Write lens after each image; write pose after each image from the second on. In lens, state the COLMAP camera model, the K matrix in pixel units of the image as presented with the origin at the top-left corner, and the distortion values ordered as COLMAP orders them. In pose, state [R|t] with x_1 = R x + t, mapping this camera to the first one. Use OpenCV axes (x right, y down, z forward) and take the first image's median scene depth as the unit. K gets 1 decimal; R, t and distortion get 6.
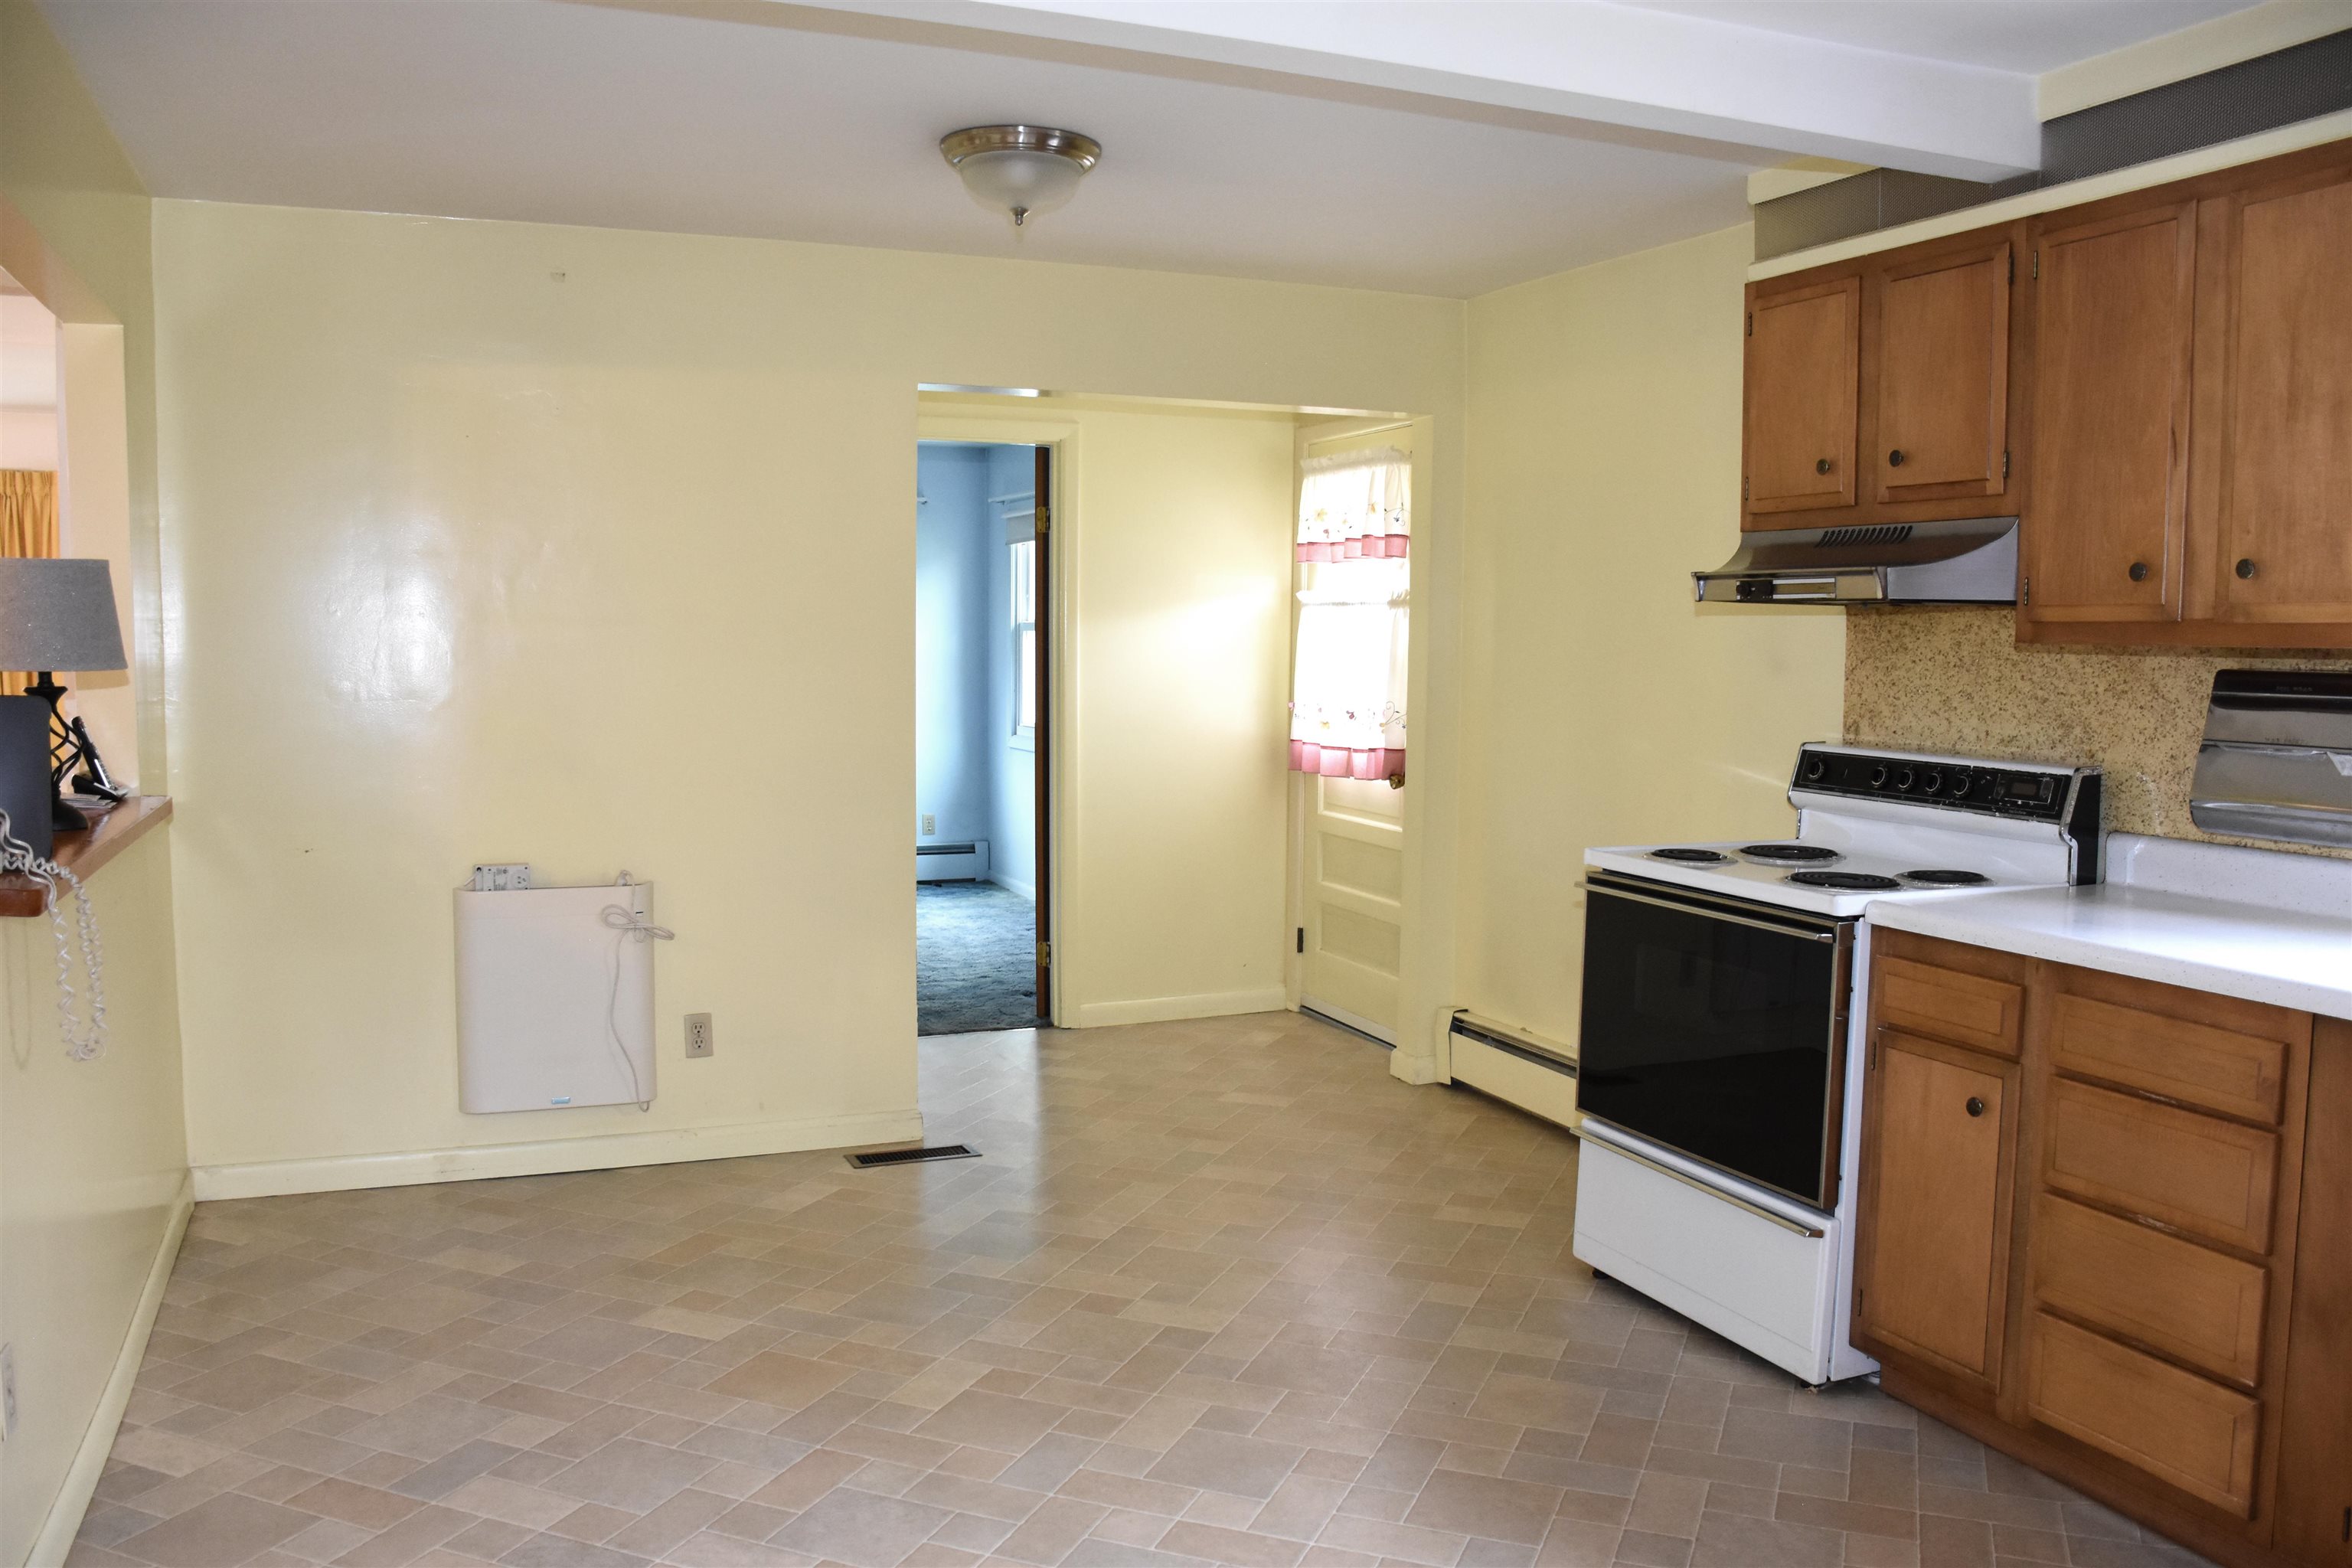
lens RADIAL K [[1836.0, 0, 1184.1], [0, 1836.0, 800.5], [0, 0, 1]] dist [-0.147059, 0.098834]
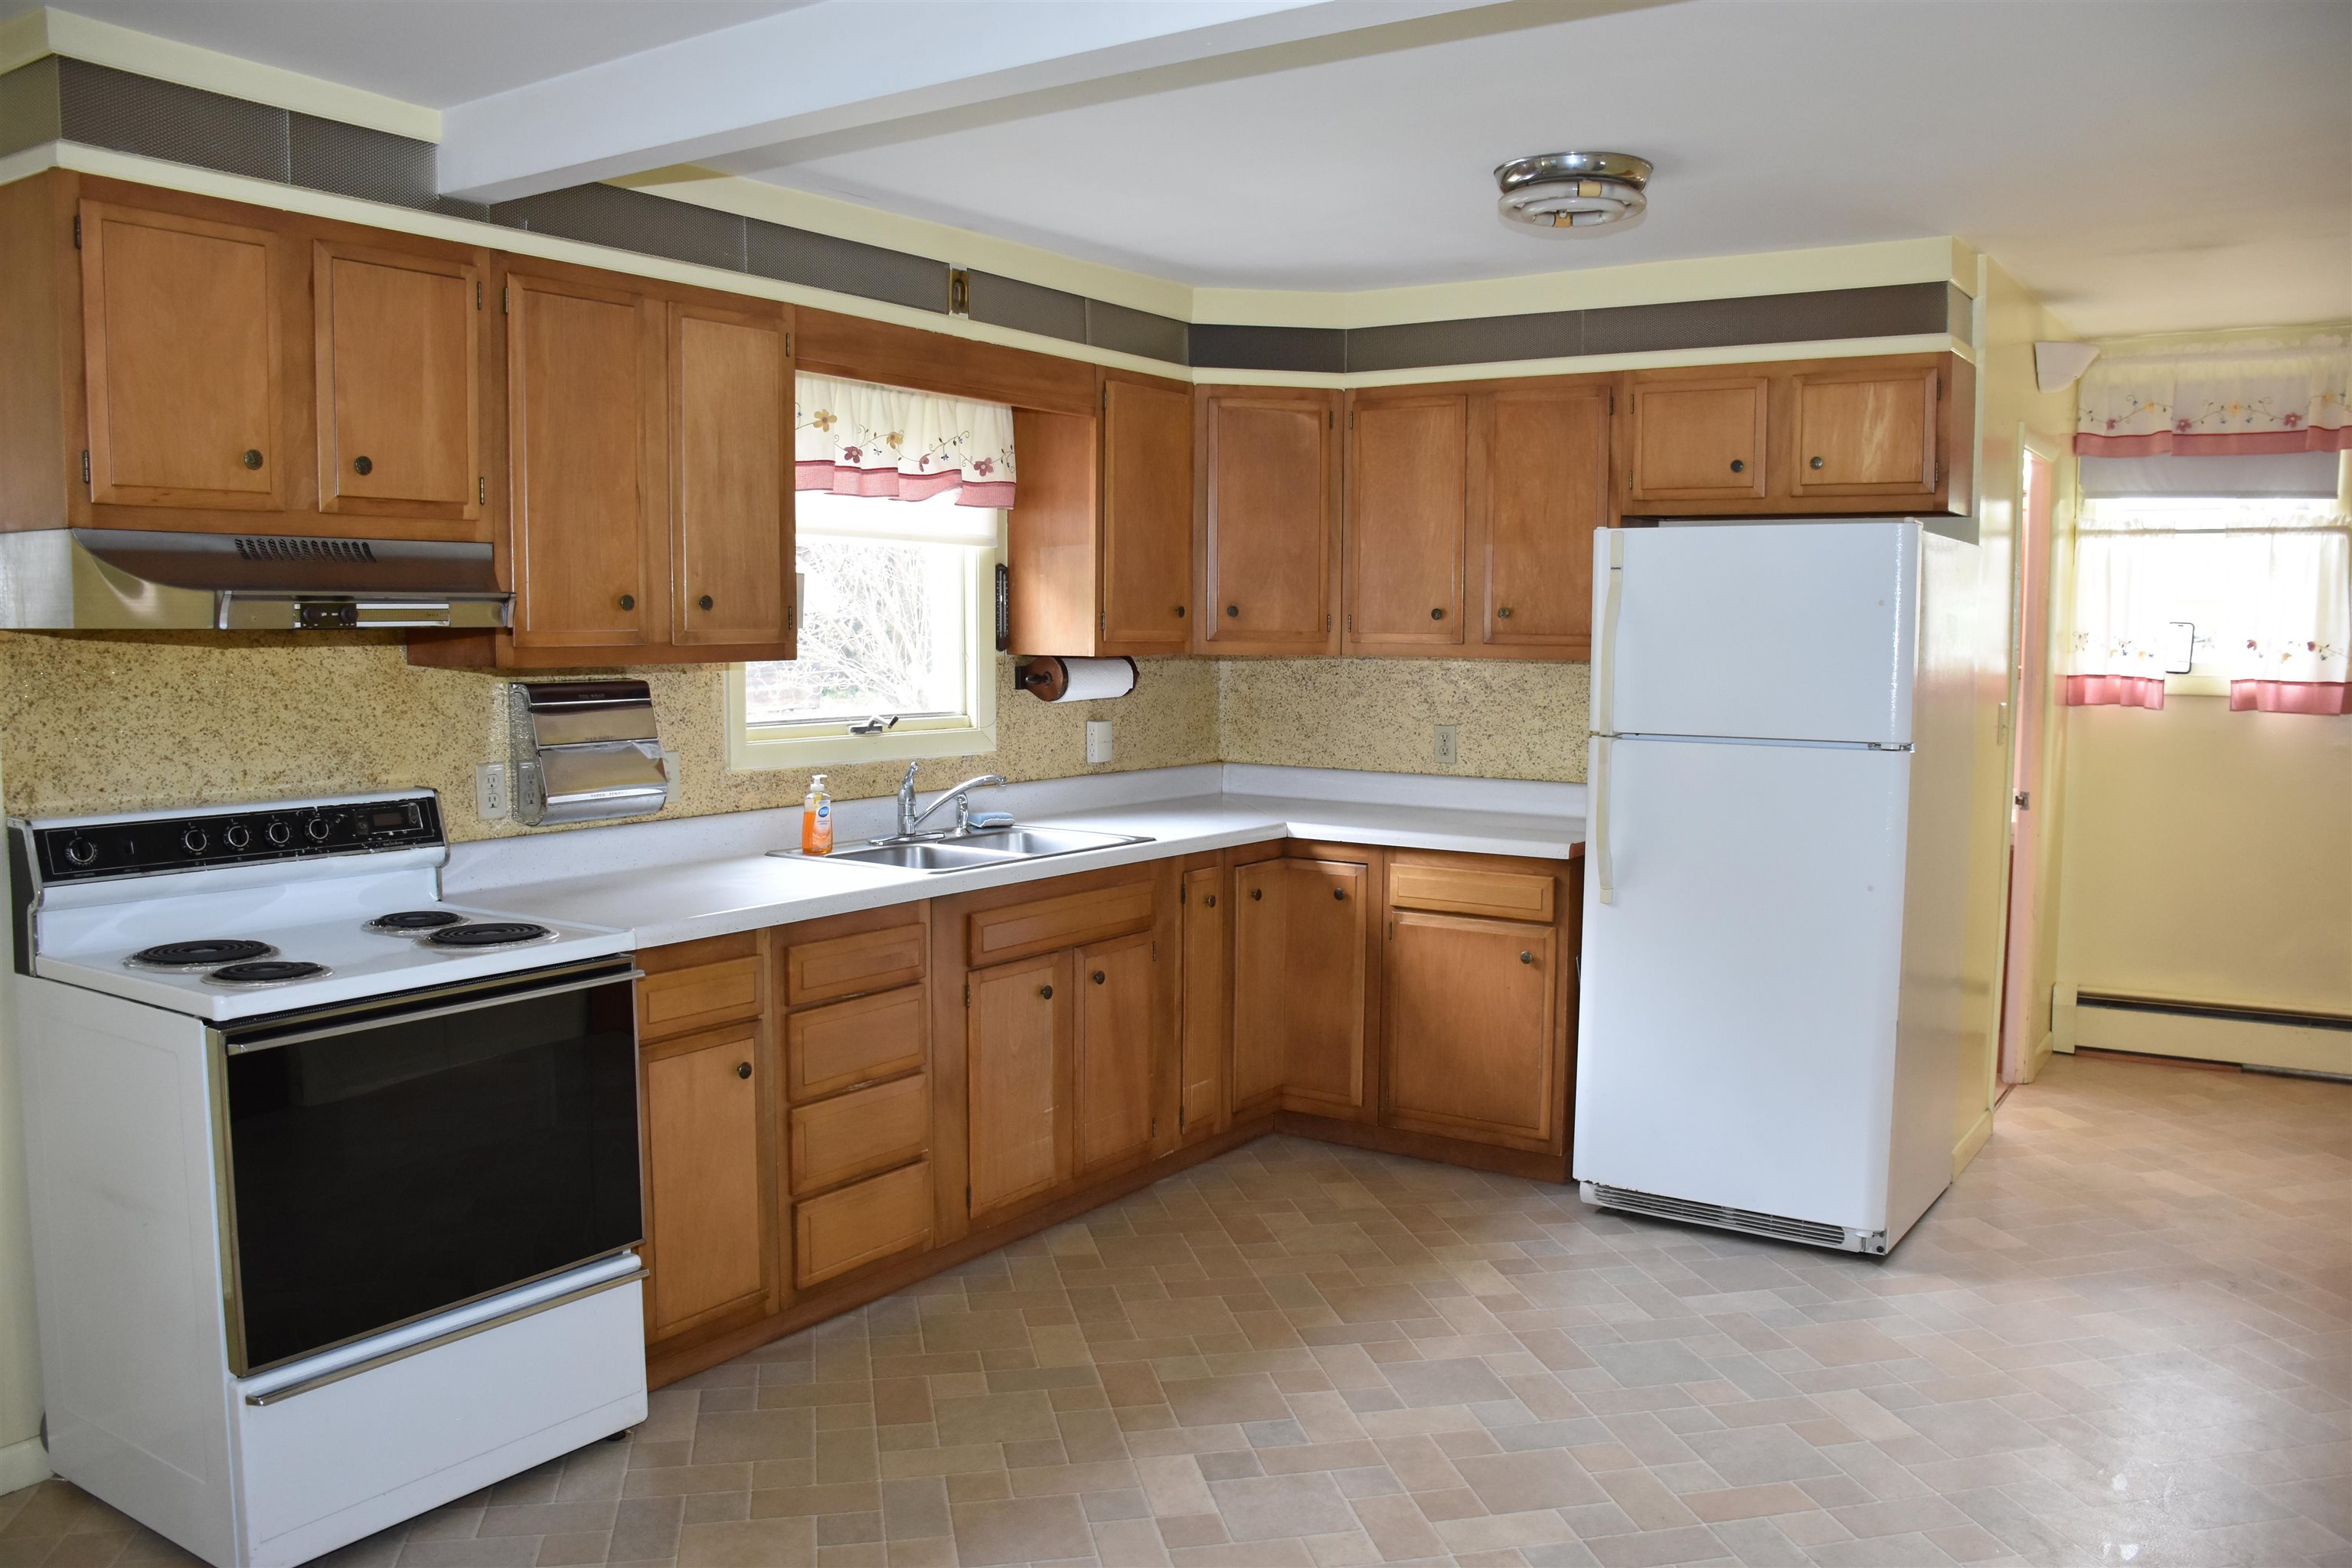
lens RADIAL K [[1836.0, 0, 1194.6], [0, 1836.0, 793.6], [0, 0, 1]] dist [-0.147059, 0.098834]
pose [[-0.545196, -0.088916, 0.833580, -0.531463], [0.066170, 0.986692, 0.148526, -0.125348], [-0.835693, 0.136134, -0.532057, 1.066094]]
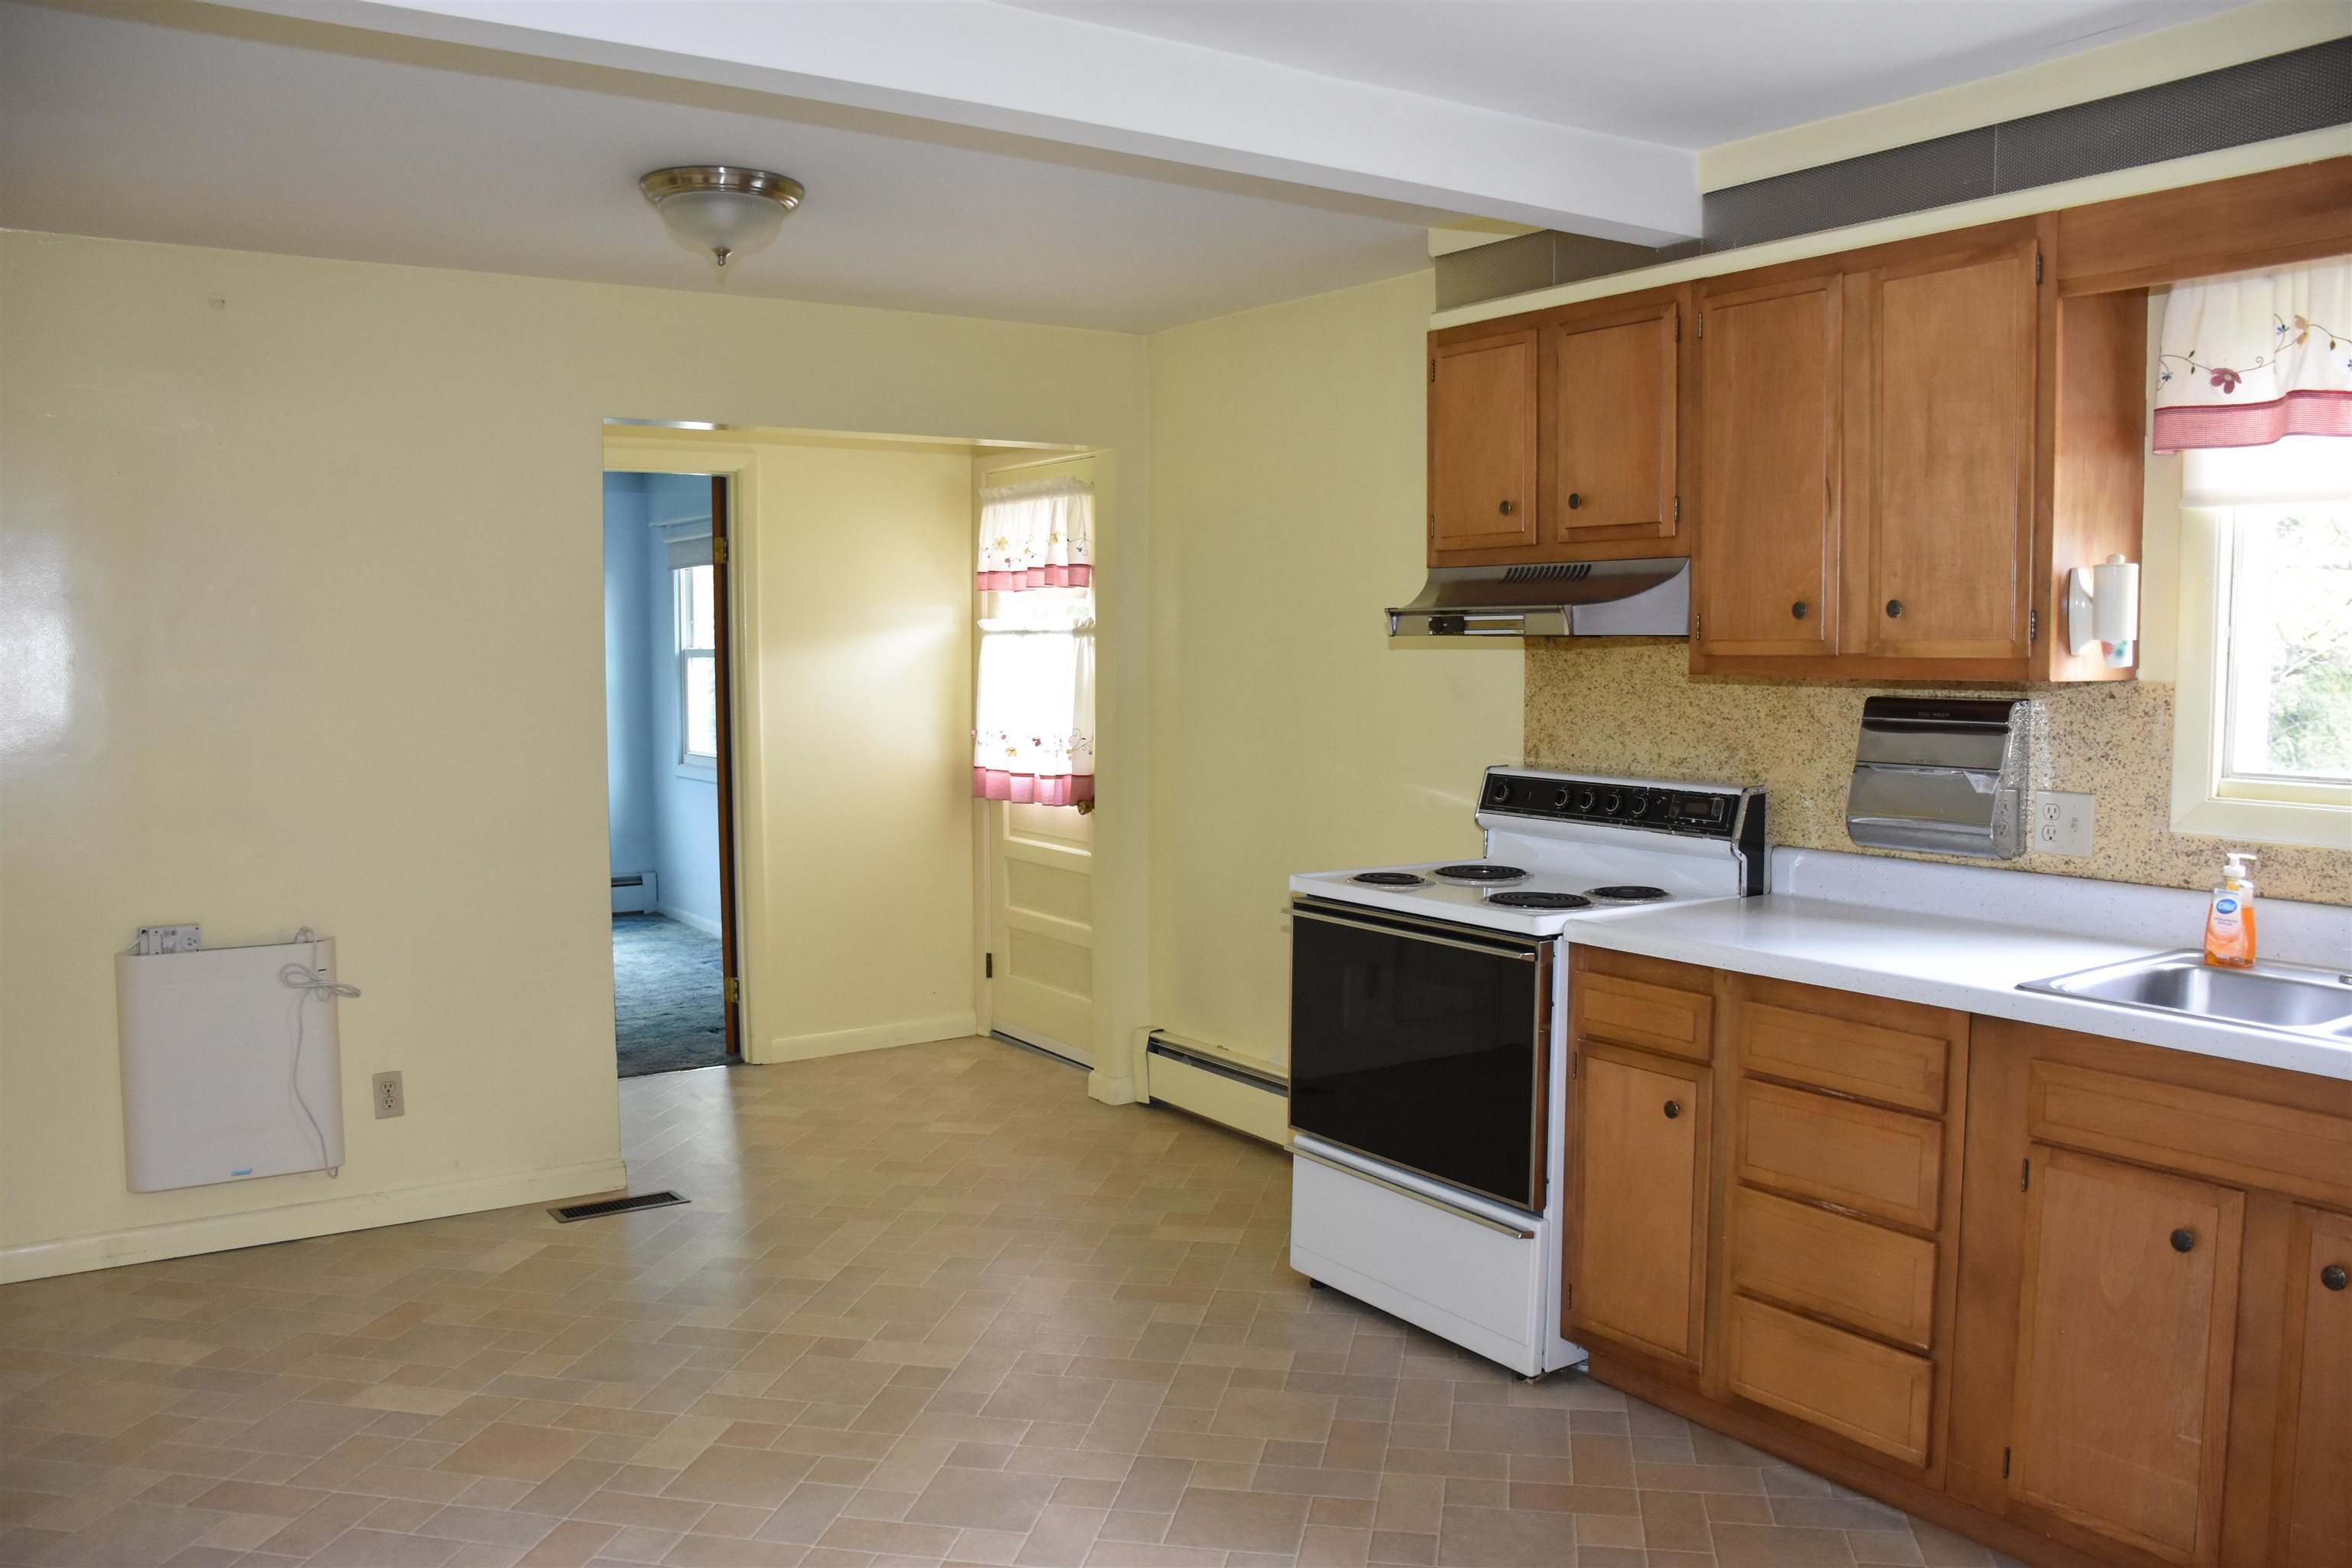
lens RADIAL K [[1836.0, 0, 1187.3], [0, 1836.0, 796.9], [0, 0, 1]] dist [-0.147059, 0.098834]
pose [[0.980821, -0.026189, 0.193142, -0.038920], [0.027570, 0.999610, -0.004464, -0.015741], [-0.192950, 0.009703, 0.981161, -0.013587]]
